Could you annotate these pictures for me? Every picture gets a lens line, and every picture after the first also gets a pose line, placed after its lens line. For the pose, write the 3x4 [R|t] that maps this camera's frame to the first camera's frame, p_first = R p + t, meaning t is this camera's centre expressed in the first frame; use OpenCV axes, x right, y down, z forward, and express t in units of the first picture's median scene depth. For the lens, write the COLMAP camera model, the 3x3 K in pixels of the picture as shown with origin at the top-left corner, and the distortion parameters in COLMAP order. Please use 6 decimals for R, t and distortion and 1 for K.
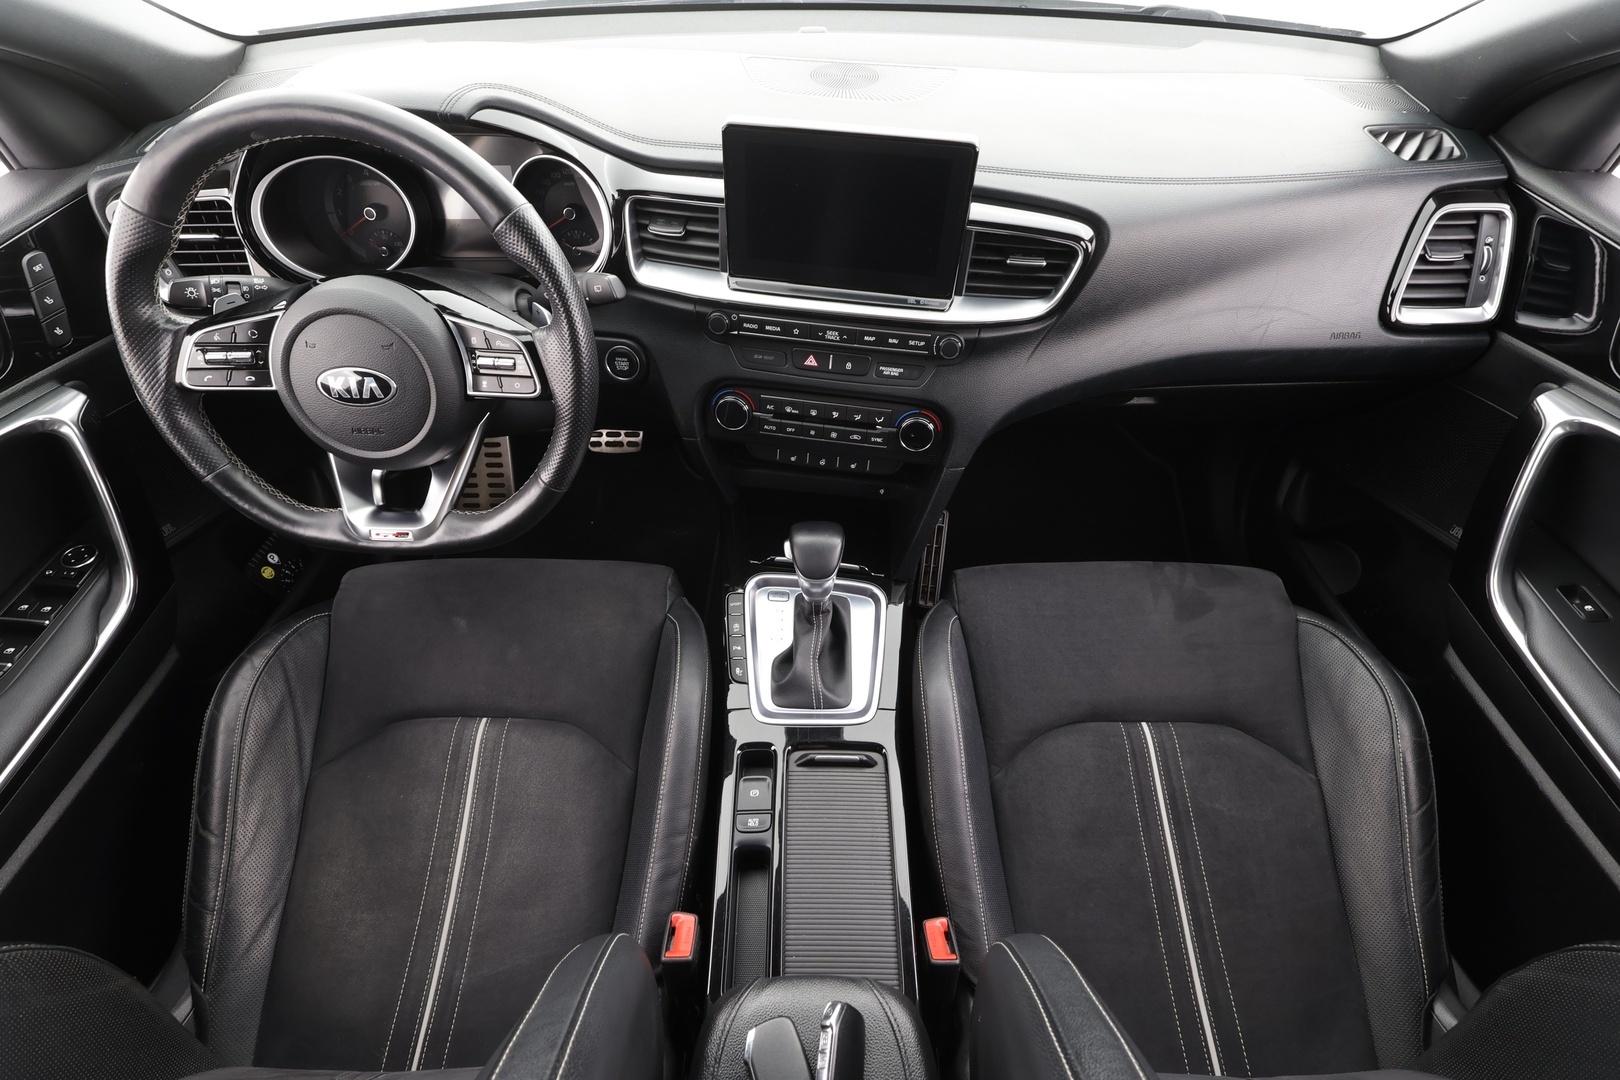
lens RADIAL K [[753.2, 0, 810.1], [0, 753.2, 547.1], [0, 0, 1]] dist [-0.003911, 0.002027]
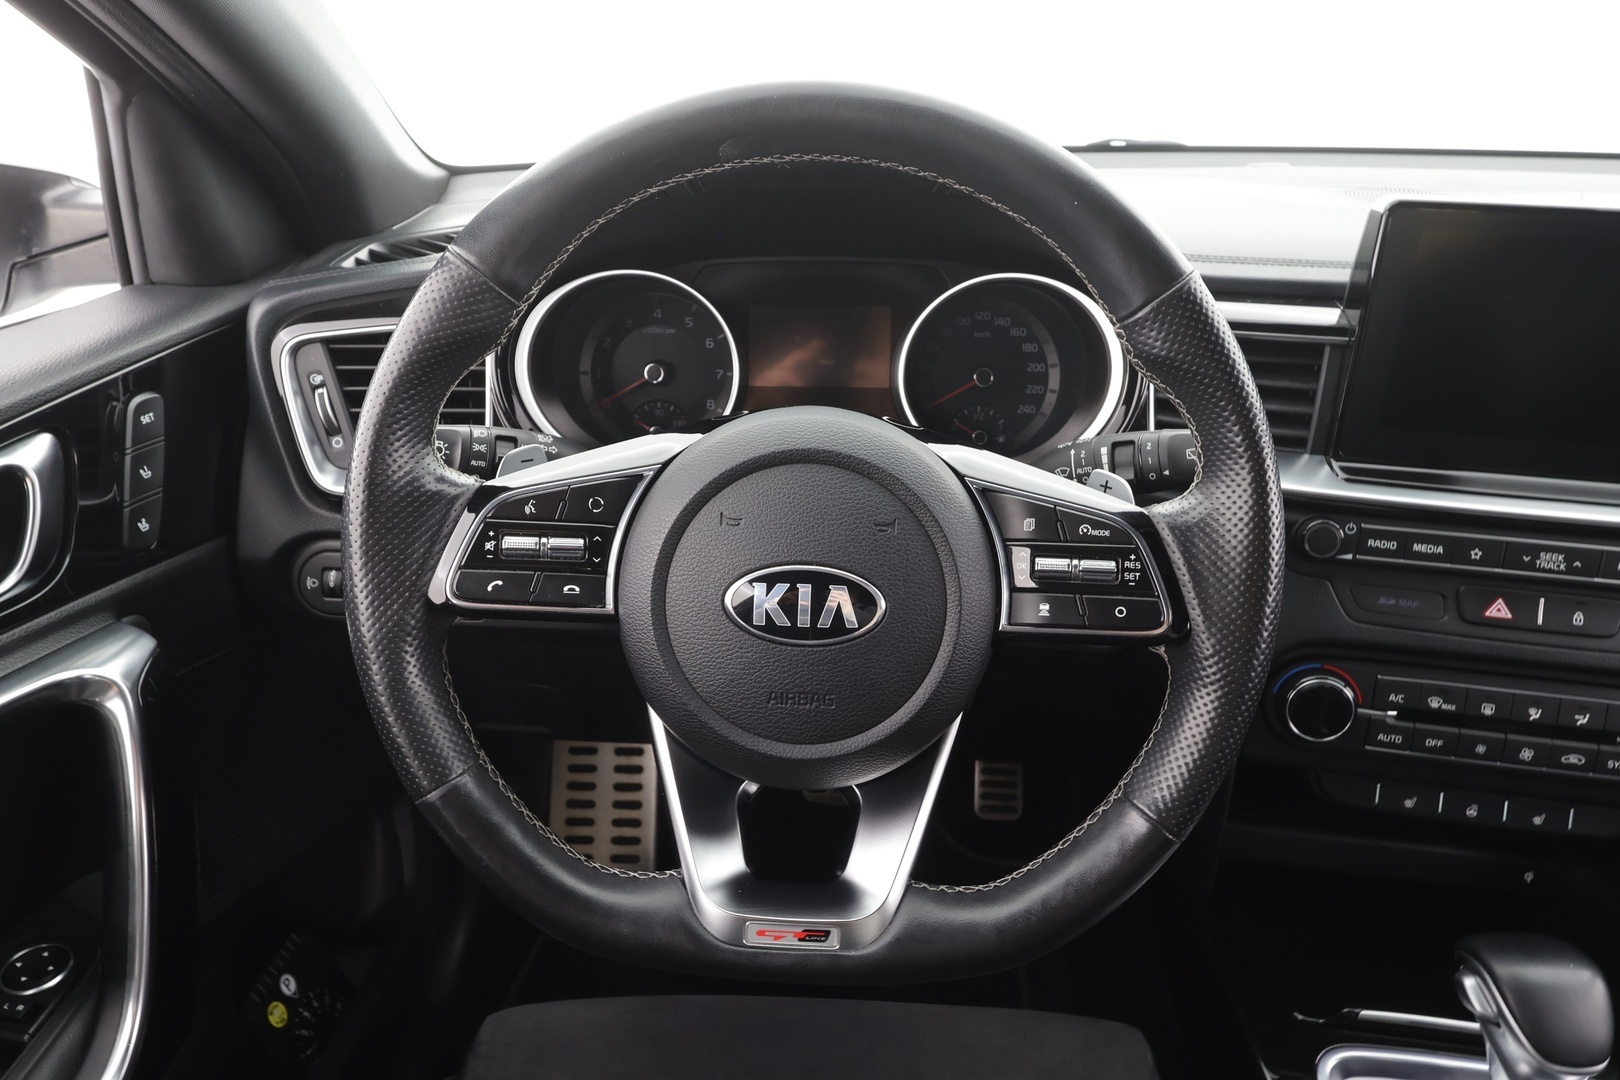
lens RADIAL K [[1069.2, 0, 807.2], [0, 1069.2, 546.2], [0, 0, 1]] dist [-0.001086, 0.003763]
pose [[0.999479, 0.015338, -0.028385, -0.469597], [-0.025041, 0.923540, -0.382685, 0.011959], [0.020344, 0.383196, 0.923443, 0.282048]]
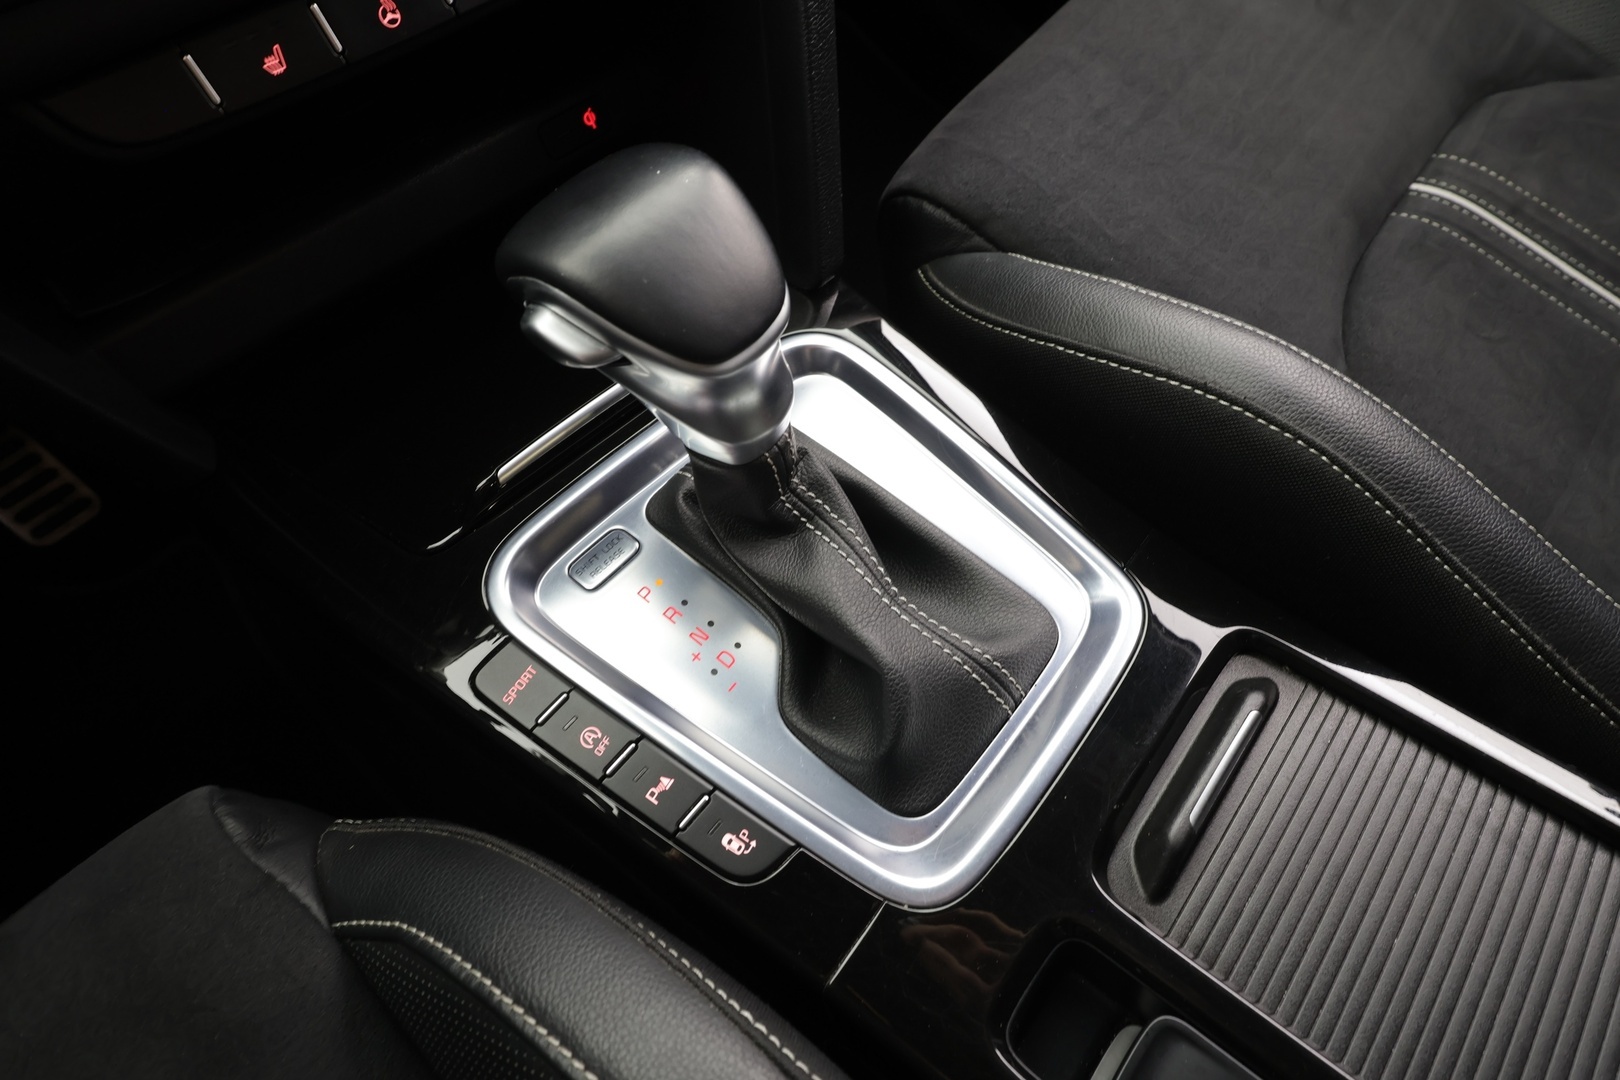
lens RADIAL K [[858.9, 0, 803.3], [0, 858.9, 547.9], [0, 0, 1]] dist [-0.006343, -0.000240]
pose [[0.630827, -0.682760, 0.368641, -0.134059], [0.642579, 0.725990, 0.245012, 0.035277], [-0.434914, 0.082321, 0.896701, 0.796603]]
